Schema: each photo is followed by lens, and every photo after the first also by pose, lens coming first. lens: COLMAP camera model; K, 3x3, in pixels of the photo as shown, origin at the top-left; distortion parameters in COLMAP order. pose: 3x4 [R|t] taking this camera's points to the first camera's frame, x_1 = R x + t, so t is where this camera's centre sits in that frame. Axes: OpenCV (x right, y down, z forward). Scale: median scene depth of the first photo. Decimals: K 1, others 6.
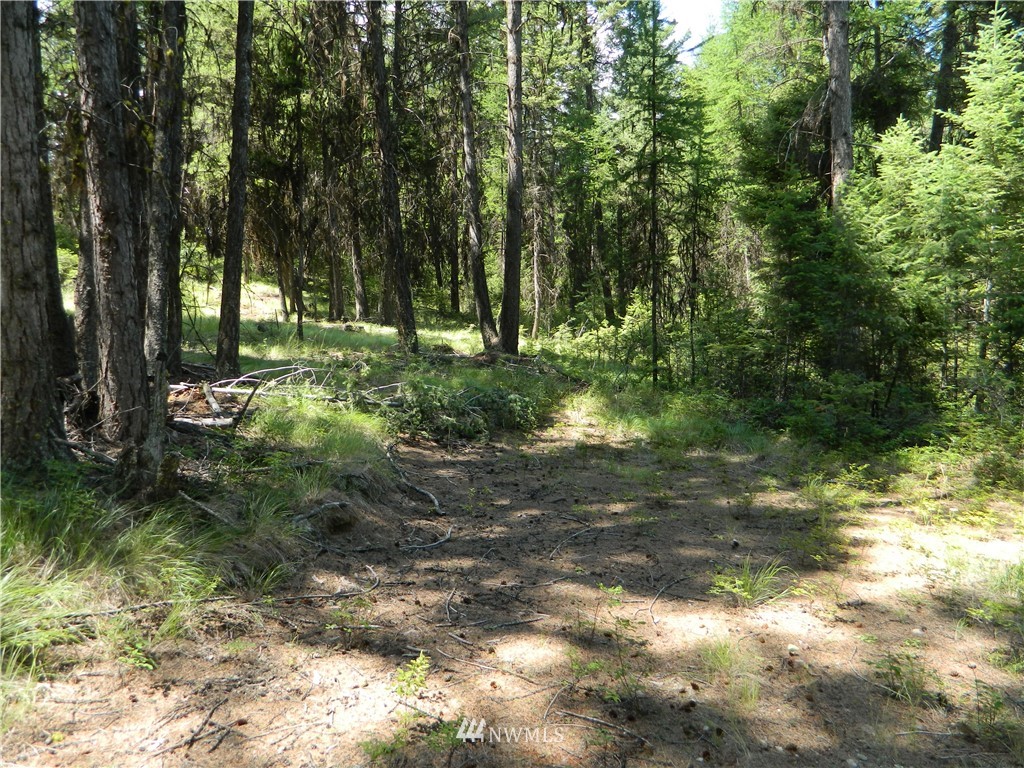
lens RADIAL K [[740.0, 0, 512.0], [0, 740.0, 384.0], [0, 0, 1]] dist [-0.005861, -0.008350]
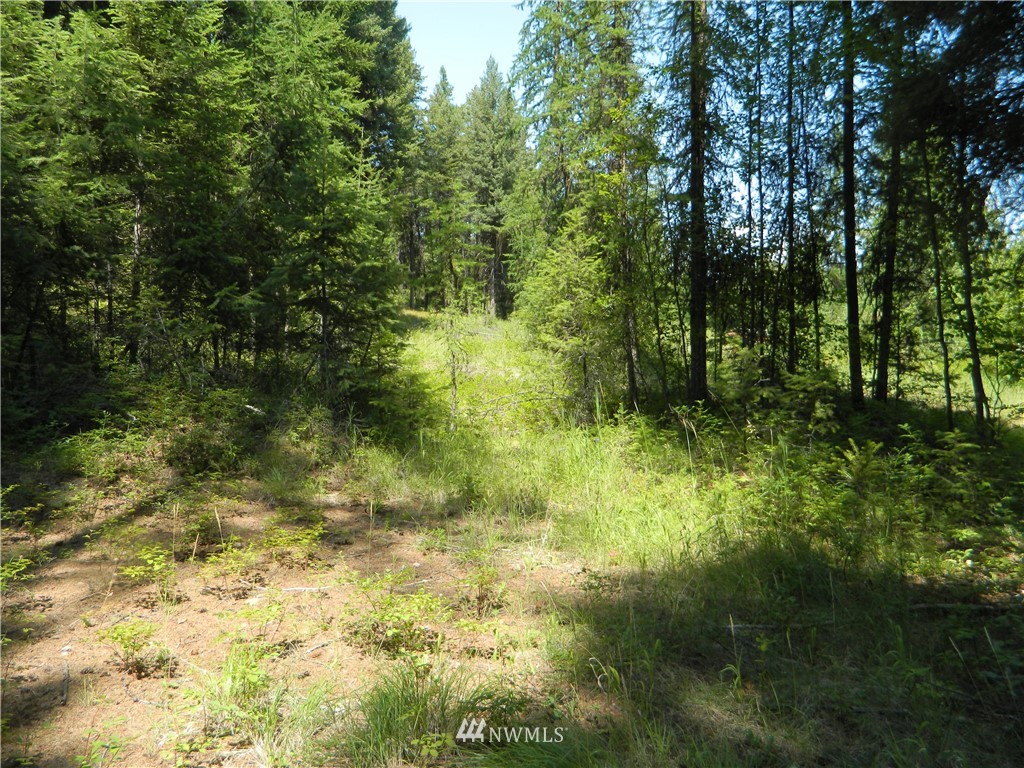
lens RADIAL K [[740.0, 0, 512.0], [0, 740.0, 384.0], [0, 0, 1]] dist [-0.005861, -0.008350]
pose [[0.465562, -0.078205, 0.881553, 0.123336], [0.011969, 0.996553, 0.082085, -0.006116], [-0.884934, -0.027664, 0.464893, 0.293022]]
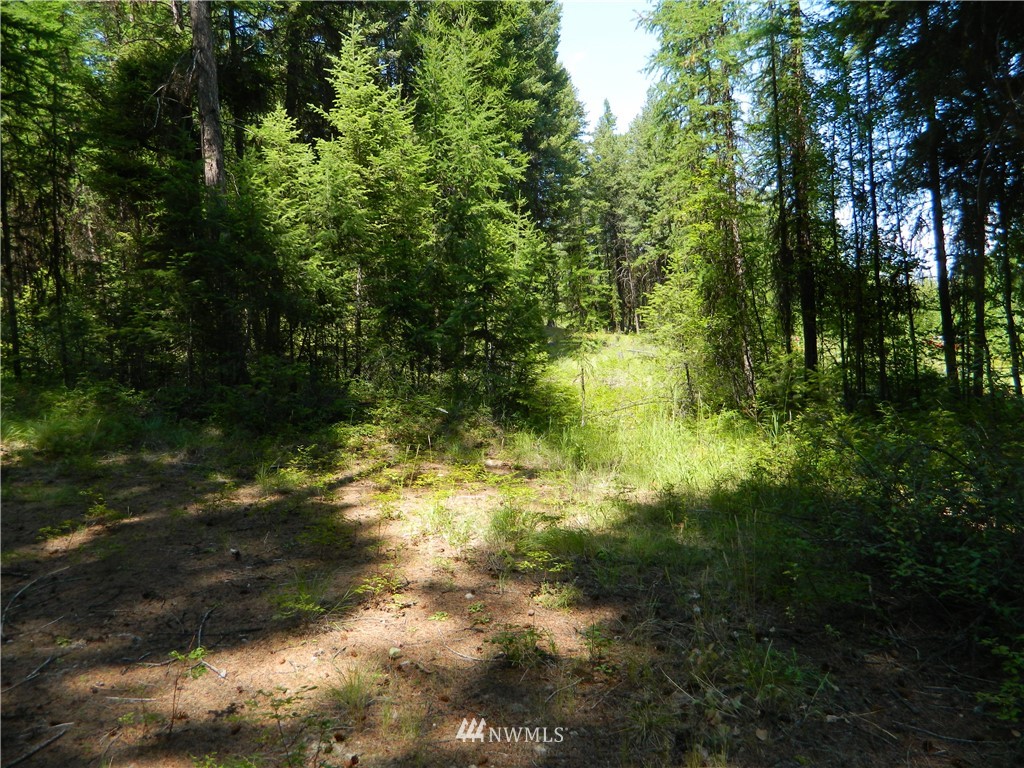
lens RADIAL K [[740.0, 0, 512.0], [0, 740.0, 384.0], [0, 0, 1]] dist [-0.005861, -0.008350]
pose [[0.659490, -0.069088, 0.748532, -0.066172], [0.051487, 0.997581, 0.046712, -0.004928], [-0.749948, 0.007733, 0.661451, 0.091535]]
